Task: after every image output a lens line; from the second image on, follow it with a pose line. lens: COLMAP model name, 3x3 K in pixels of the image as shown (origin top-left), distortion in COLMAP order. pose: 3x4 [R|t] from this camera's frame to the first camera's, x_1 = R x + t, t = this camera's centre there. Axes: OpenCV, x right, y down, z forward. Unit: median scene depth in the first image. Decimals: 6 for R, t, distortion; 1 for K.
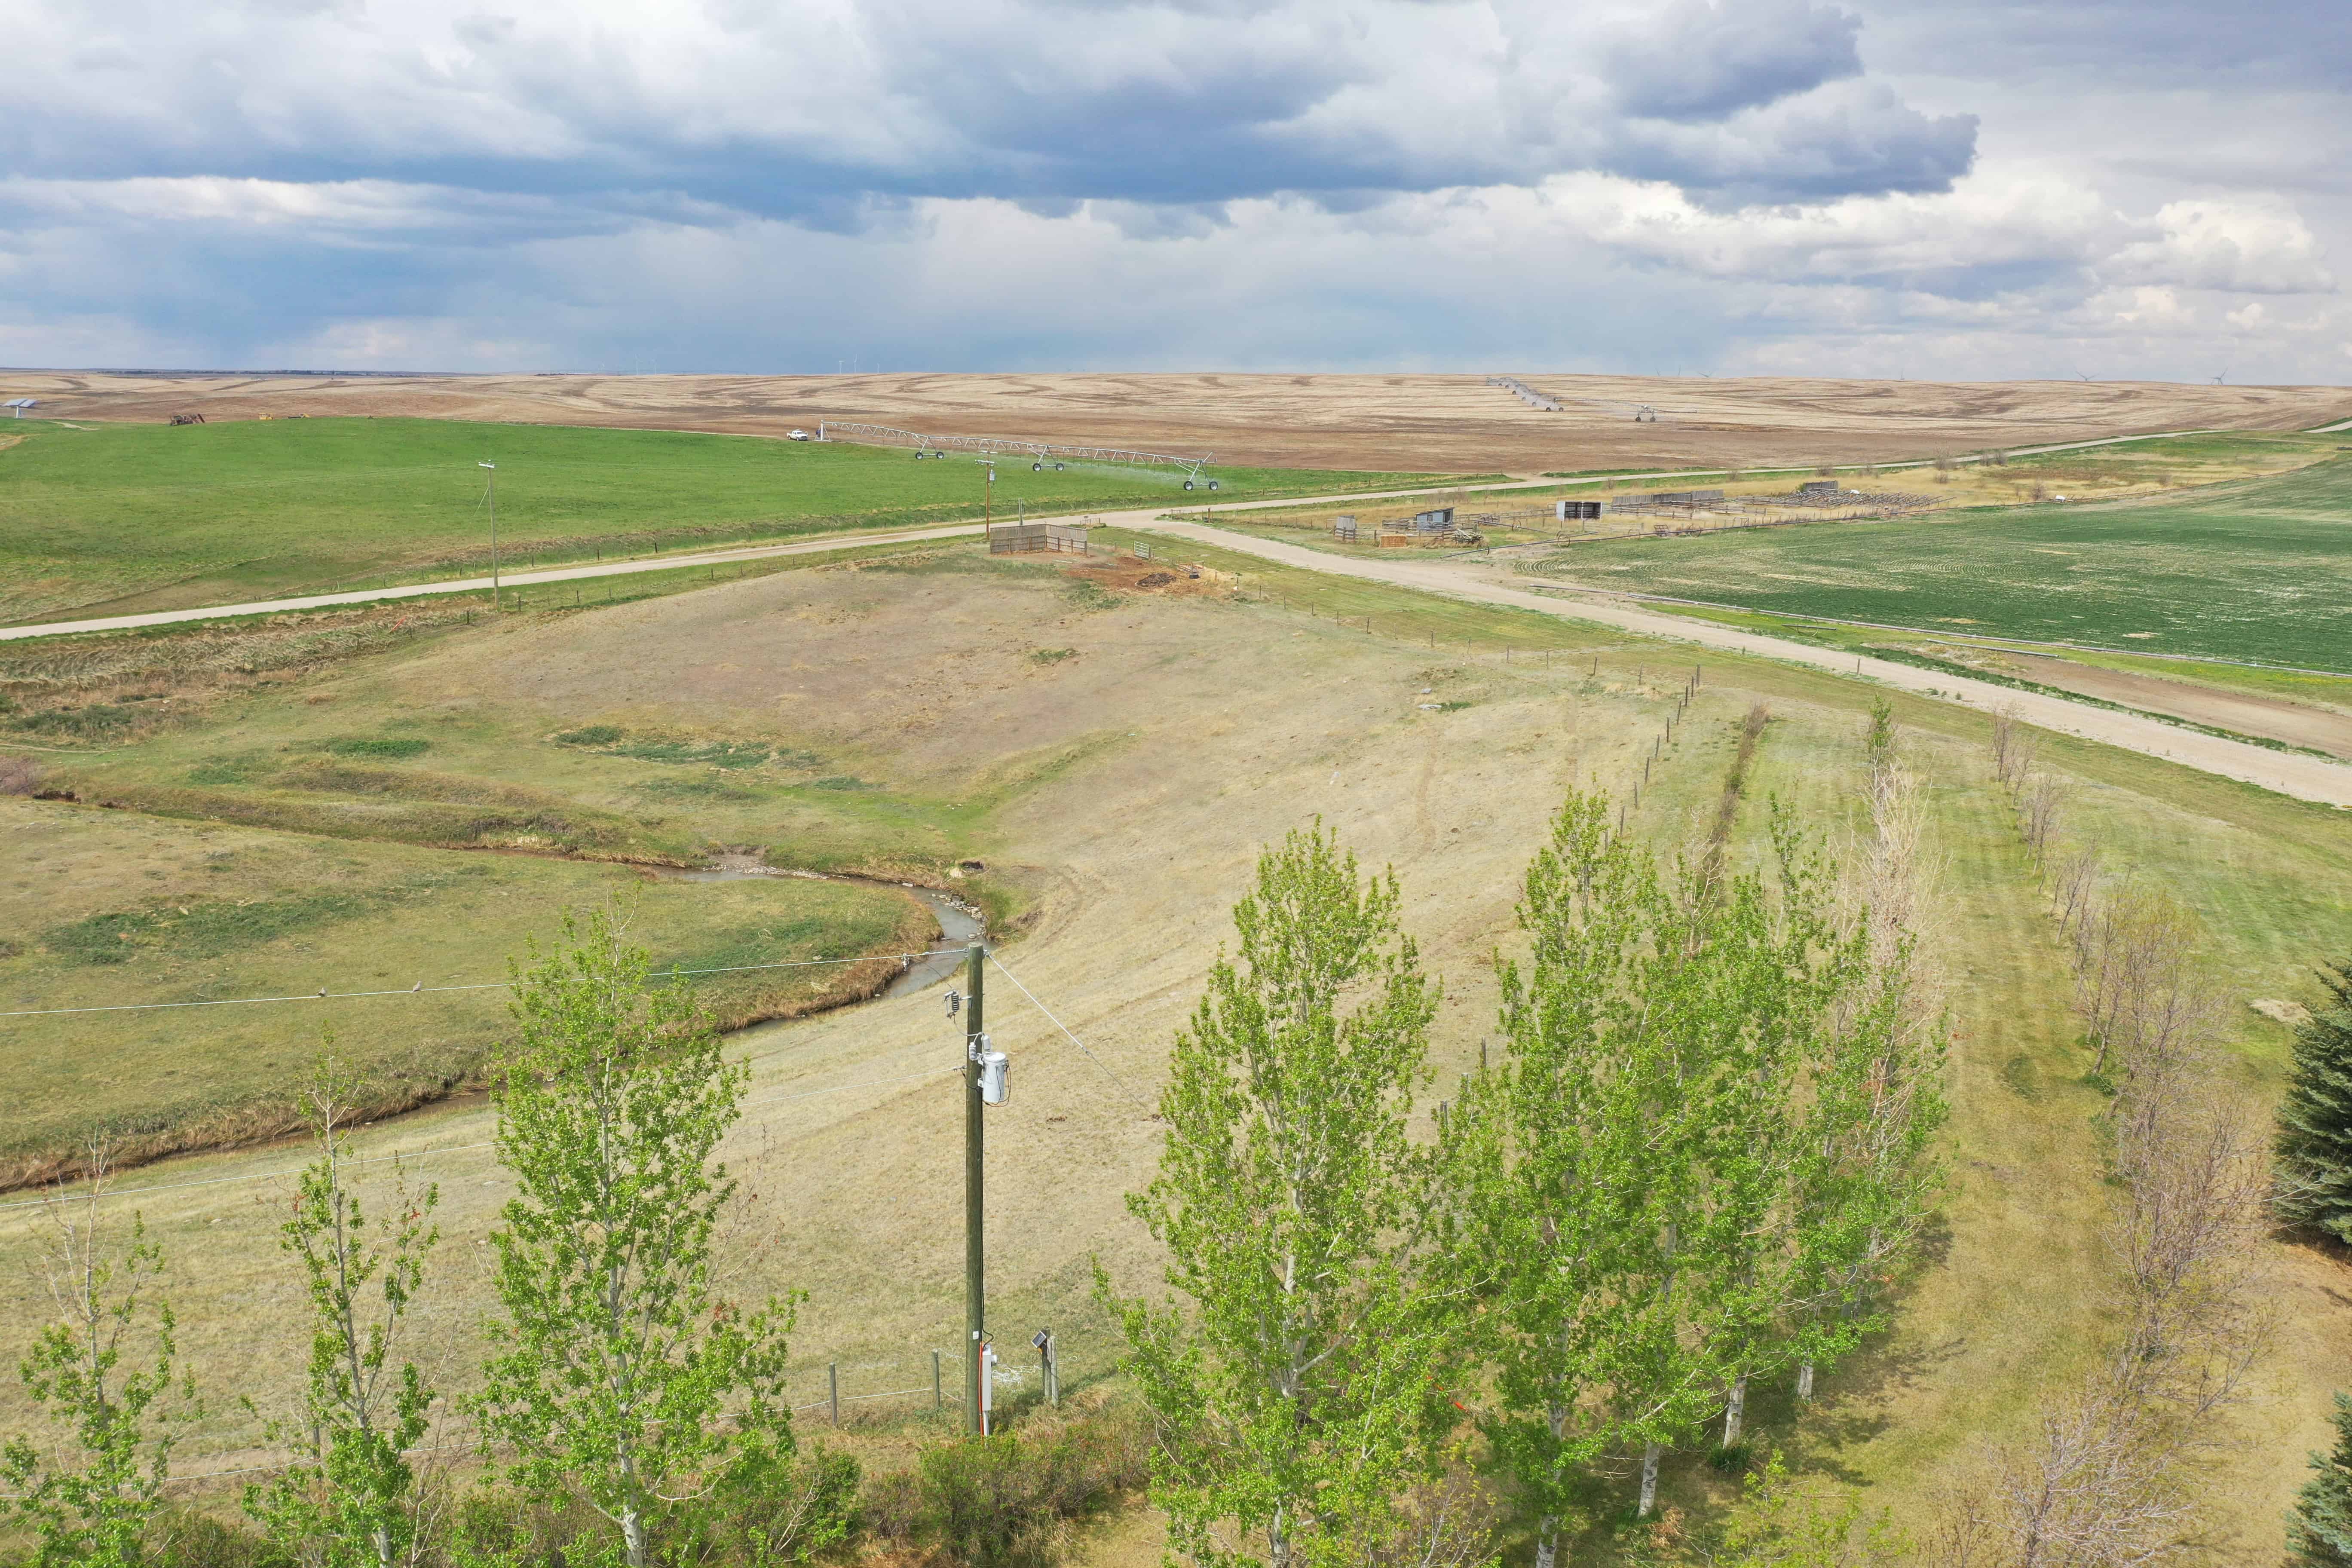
lens RADIAL K [[1833.1, 0, 1180.4], [0, 1833.1, 786.9], [0, 0, 1]] dist [-0.004309, -0.007285]
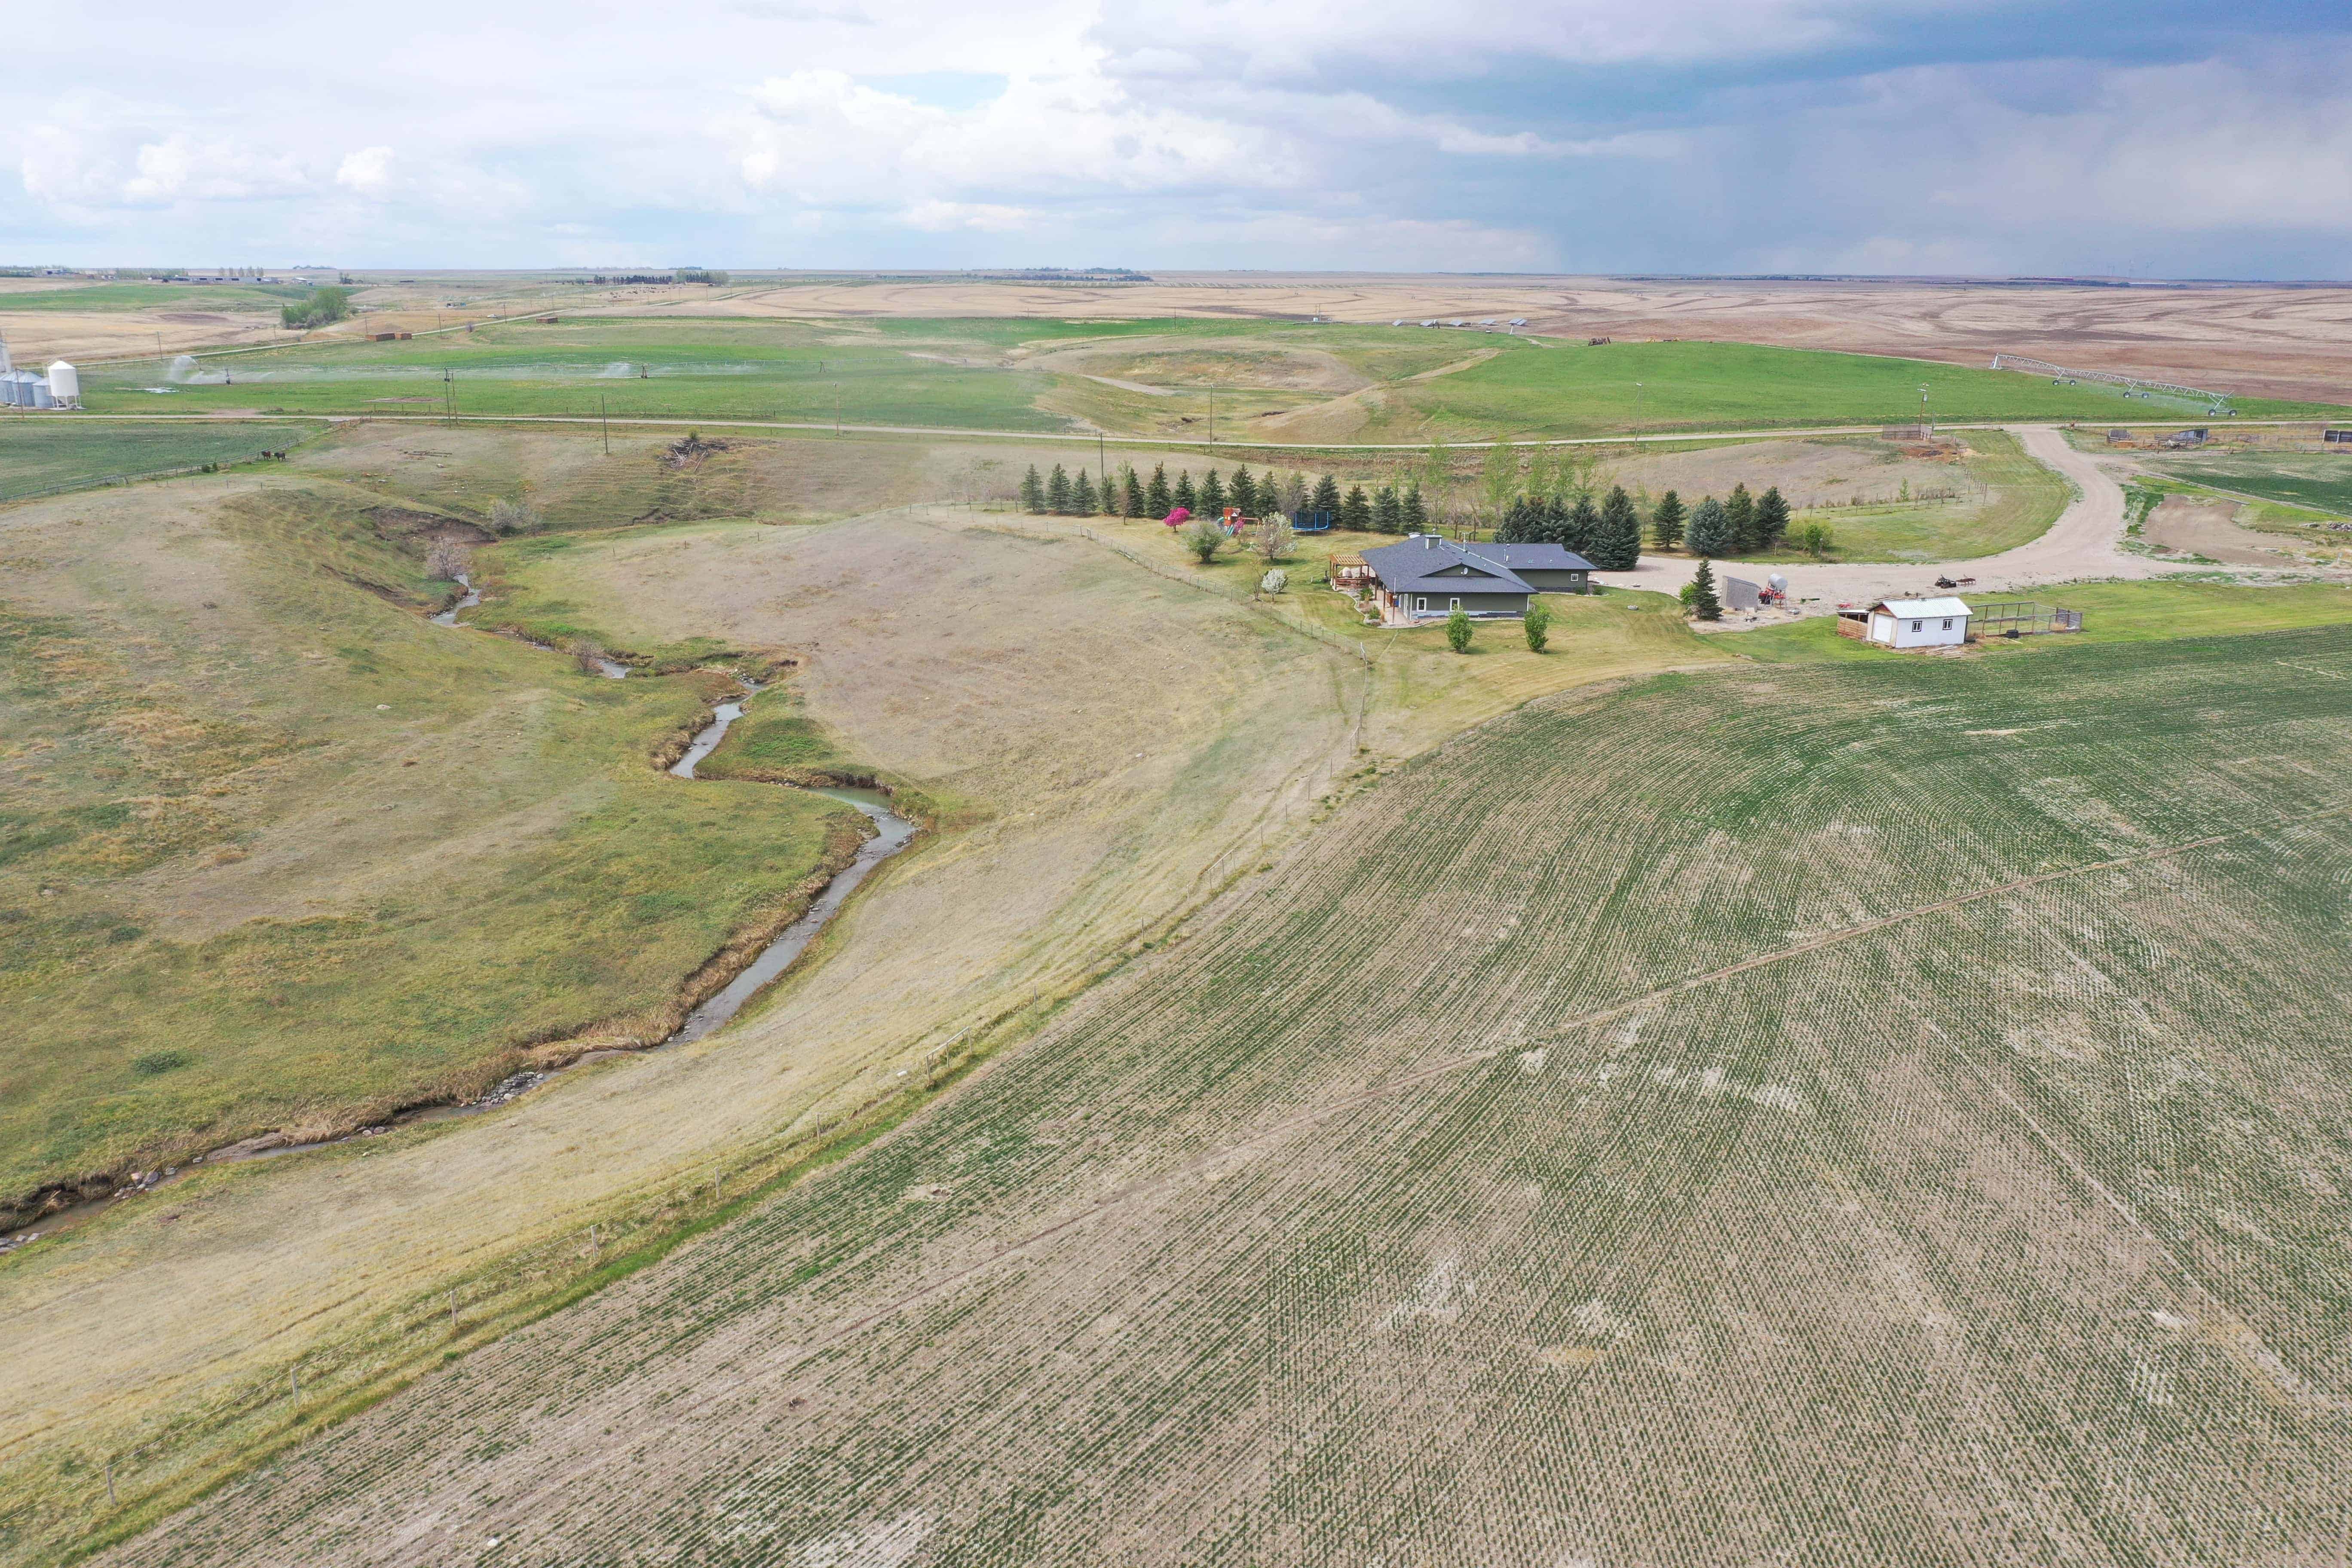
lens RADIAL K [[1833.1, 0, 1175.3], [0, 1833.1, 775.8], [0, 0, 1]] dist [-0.004309, -0.007285]
pose [[0.729168, 0.173553, -0.661961, 0.595472], [-0.143389, 0.984582, 0.100191, 0.116462], [0.669144, 0.021862, 0.742812, -0.791477]]
